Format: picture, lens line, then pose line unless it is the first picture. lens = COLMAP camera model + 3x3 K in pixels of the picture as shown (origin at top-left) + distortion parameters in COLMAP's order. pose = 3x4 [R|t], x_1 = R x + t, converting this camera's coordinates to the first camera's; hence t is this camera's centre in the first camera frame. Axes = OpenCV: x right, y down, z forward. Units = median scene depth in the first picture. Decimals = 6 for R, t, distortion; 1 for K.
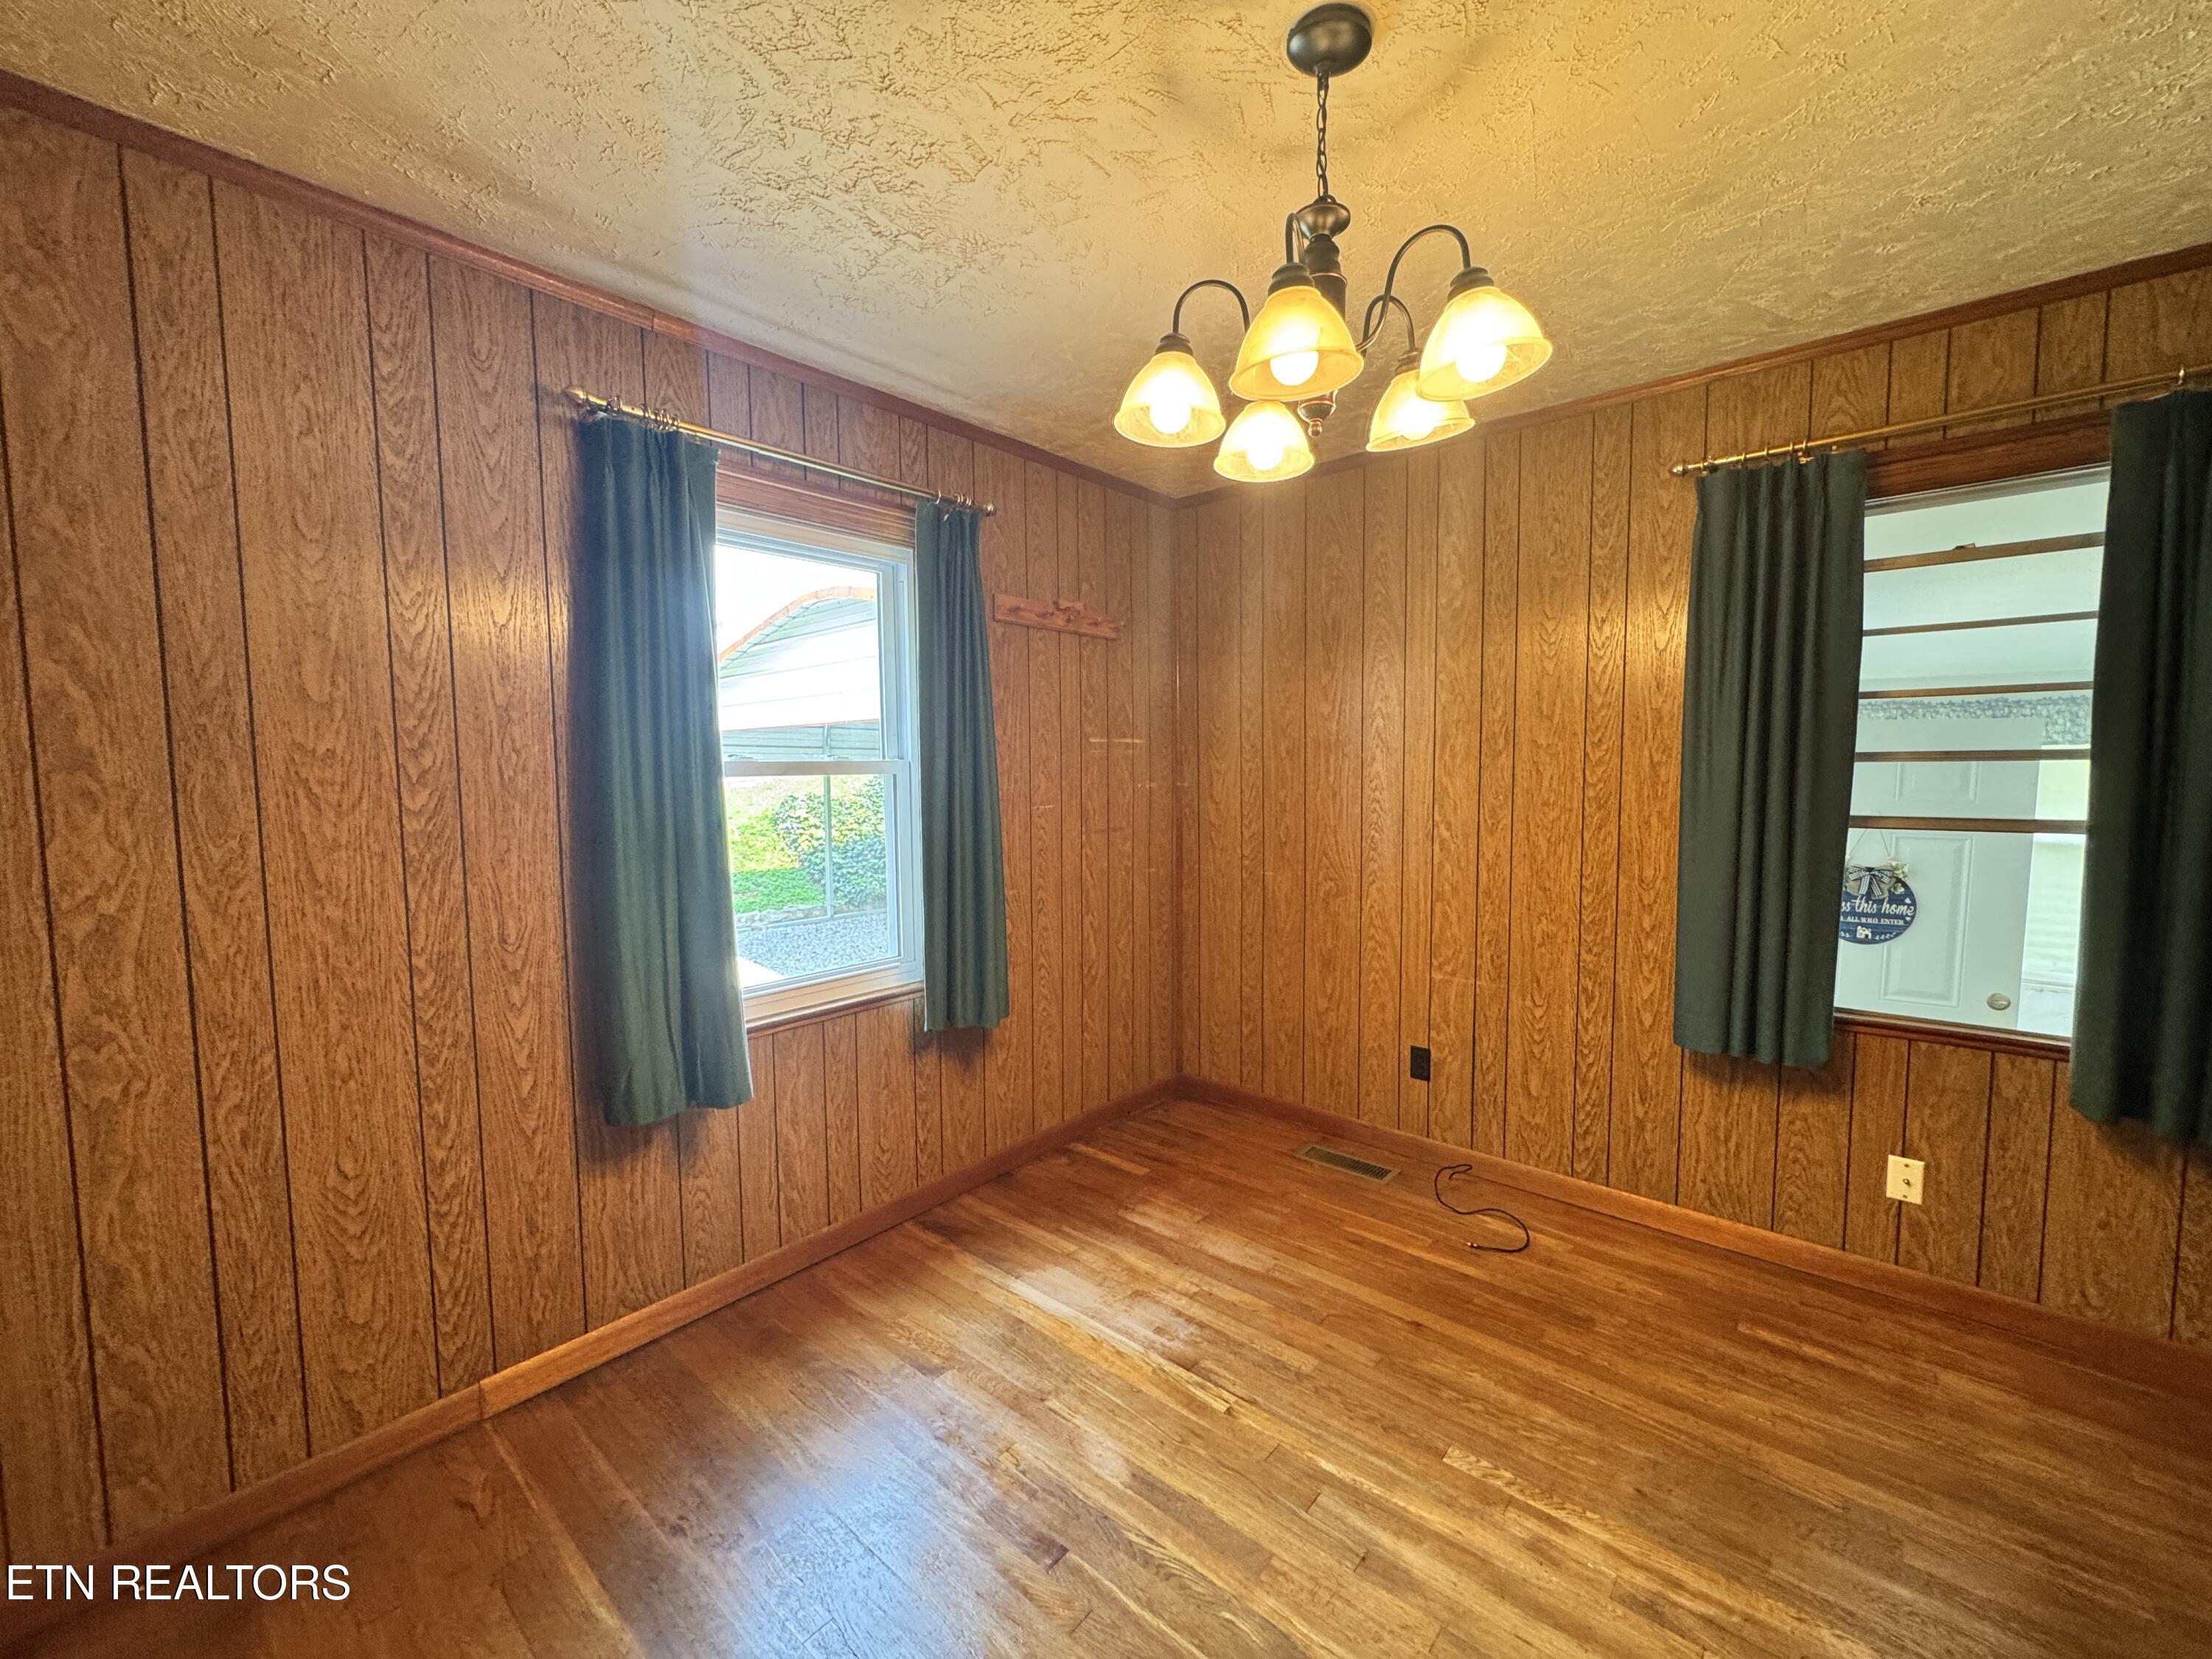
lens RADIAL K [[884.2, 0, 1106.0], [0, 884.2, 829.5], [0, 0, 1]] dist [-0.000450, 0.000266]
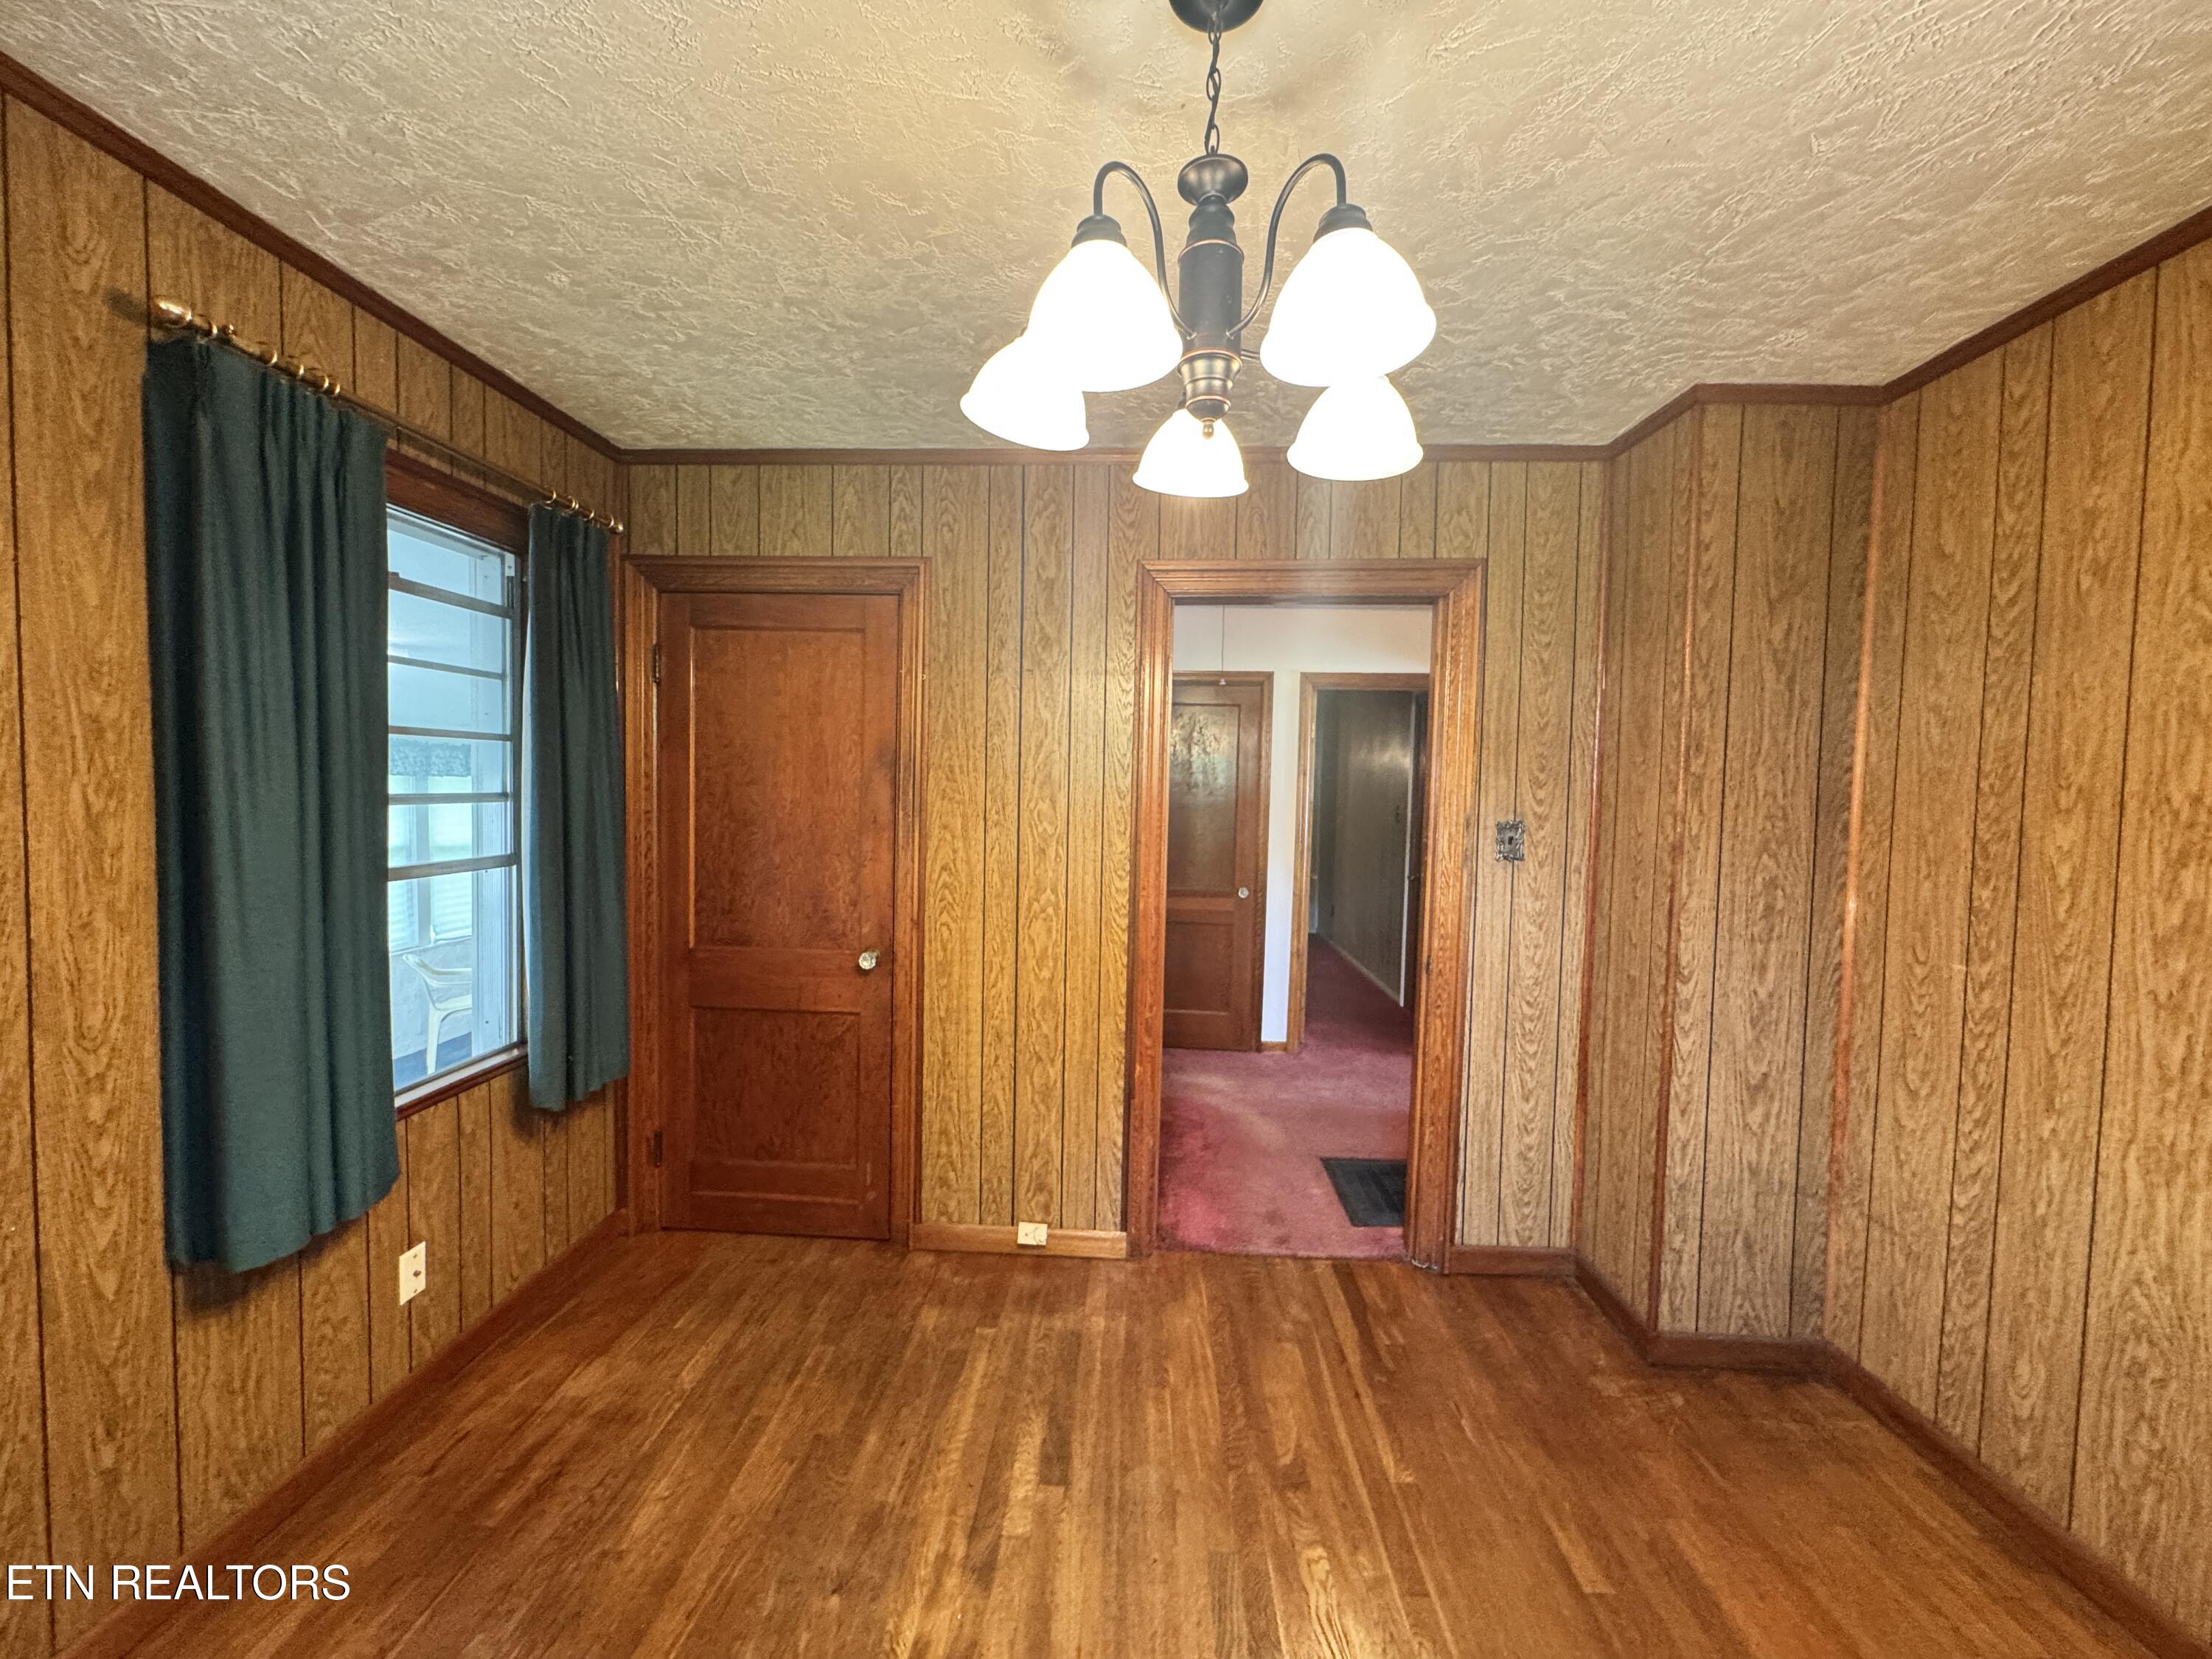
lens RADIAL K [[897.4, 0, 1093.7], [0, 897.4, 832.6], [0, 0, 1]] dist [-0.005156, 0.000215]
pose [[-0.616116, -0.044998, 0.786369, -0.173853], [0.041721, 0.995101, 0.089631, -0.081895], [-0.786550, 0.088032, -0.611220, 0.798417]]
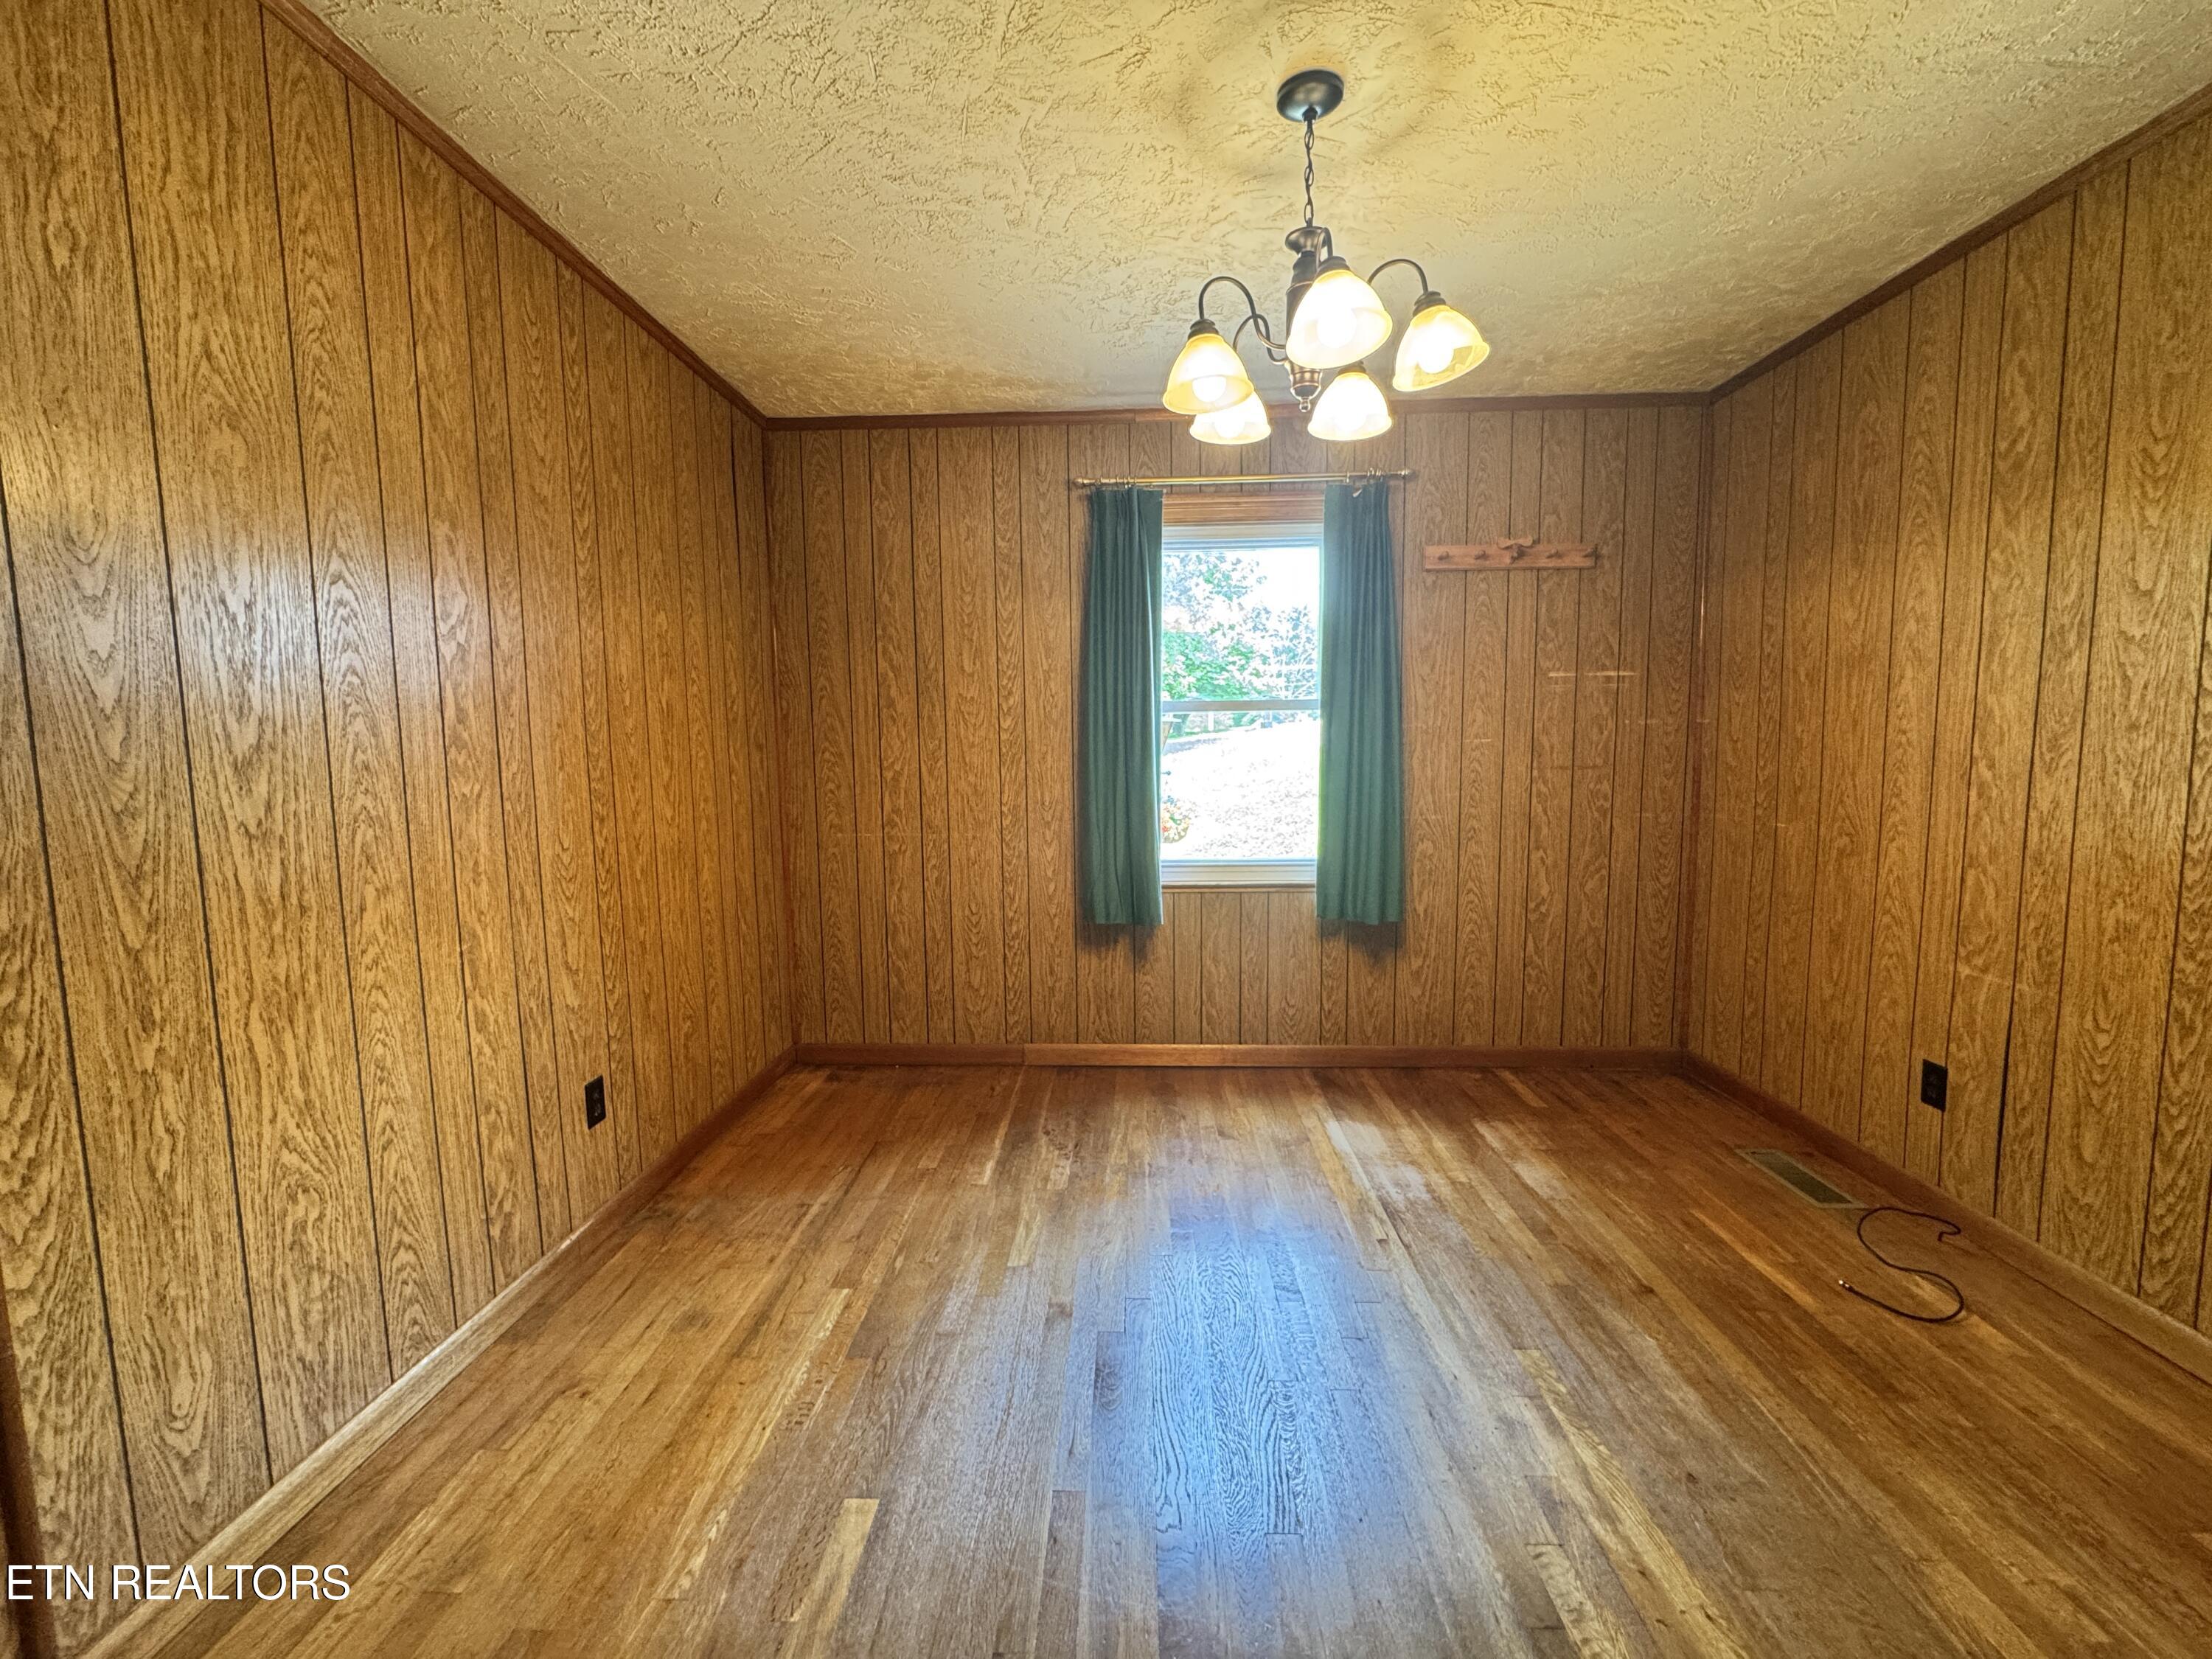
lens RADIAL K [[874.3, 0, 1098.1], [0, 874.3, 827.7], [0, 0, 1]] dist [0.001188, 0.000388]
pose [[0.625365, 0.075727, -0.776649, 0.534157], [-0.051019, 0.997118, 0.056143, 0.049287], [0.778662, 0.004514, 0.627427, -0.011230]]
